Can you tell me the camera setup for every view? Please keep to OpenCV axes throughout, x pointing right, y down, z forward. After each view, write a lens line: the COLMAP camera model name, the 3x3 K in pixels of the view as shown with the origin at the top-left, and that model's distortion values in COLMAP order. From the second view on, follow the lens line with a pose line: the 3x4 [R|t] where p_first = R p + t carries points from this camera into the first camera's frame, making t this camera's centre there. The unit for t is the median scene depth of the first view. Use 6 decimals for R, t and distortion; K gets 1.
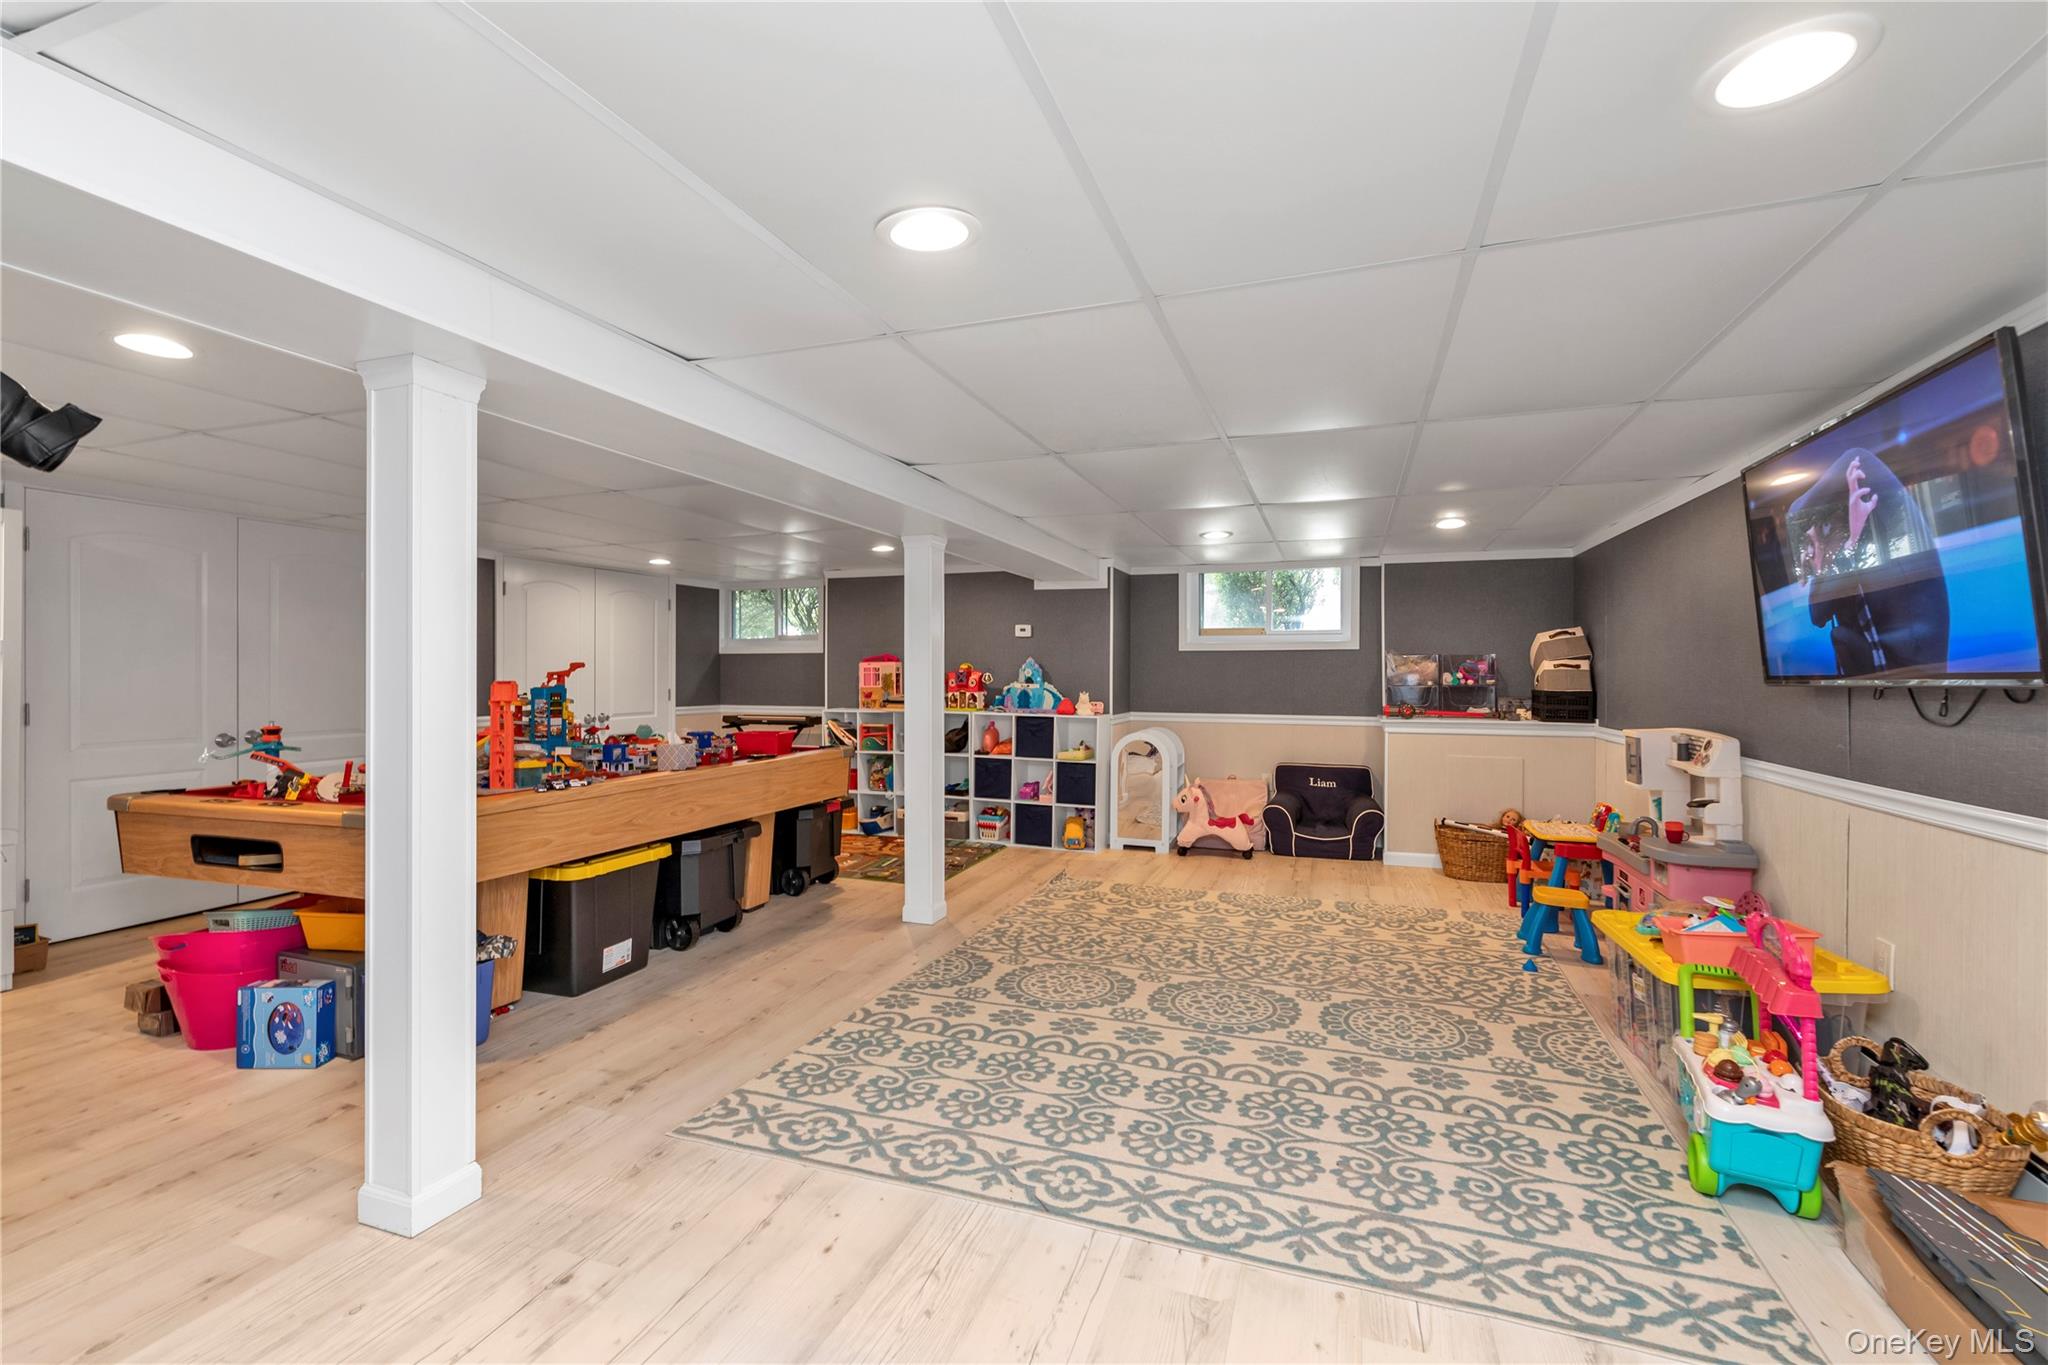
lens RADIAL K [[907.0, 0, 1018.6], [0, 907.0, 679.9], [0, 0, 1]] dist [0.000193, -0.000122]
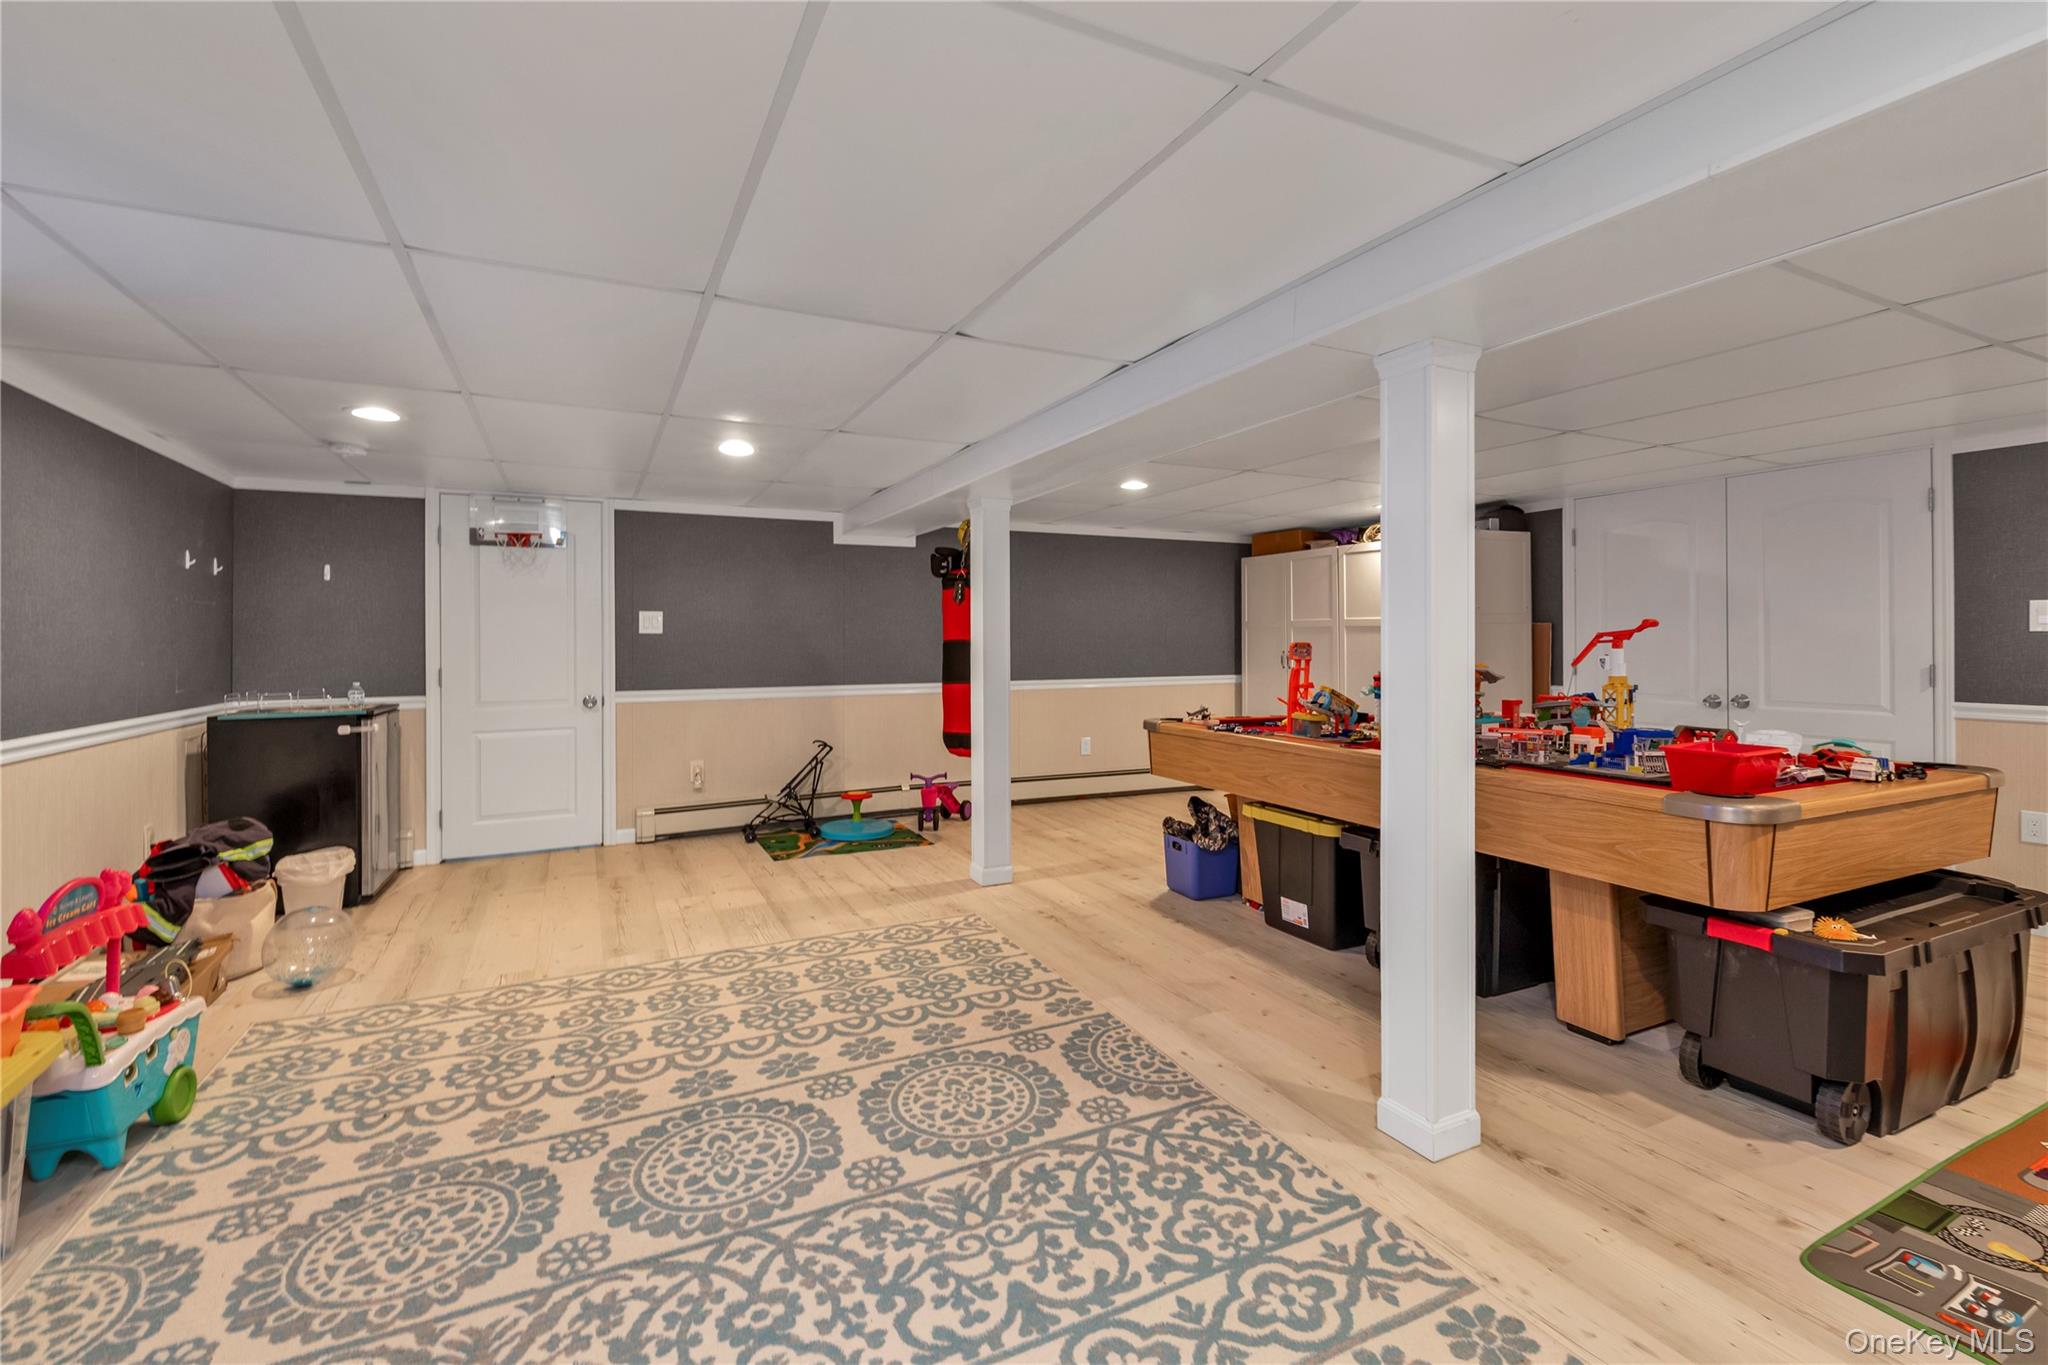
lens RADIAL K [[907.0, 0, 1018.6], [0, 907.0, 679.9], [0, 0, 1]] dist [0.000193, -0.000122]
pose [[-0.700603, 0.032397, -0.712816, 0.575862], [-0.002246, 0.998864, 0.047606, -0.004597], [0.713548, 0.034954, -0.699734, 1.744742]]
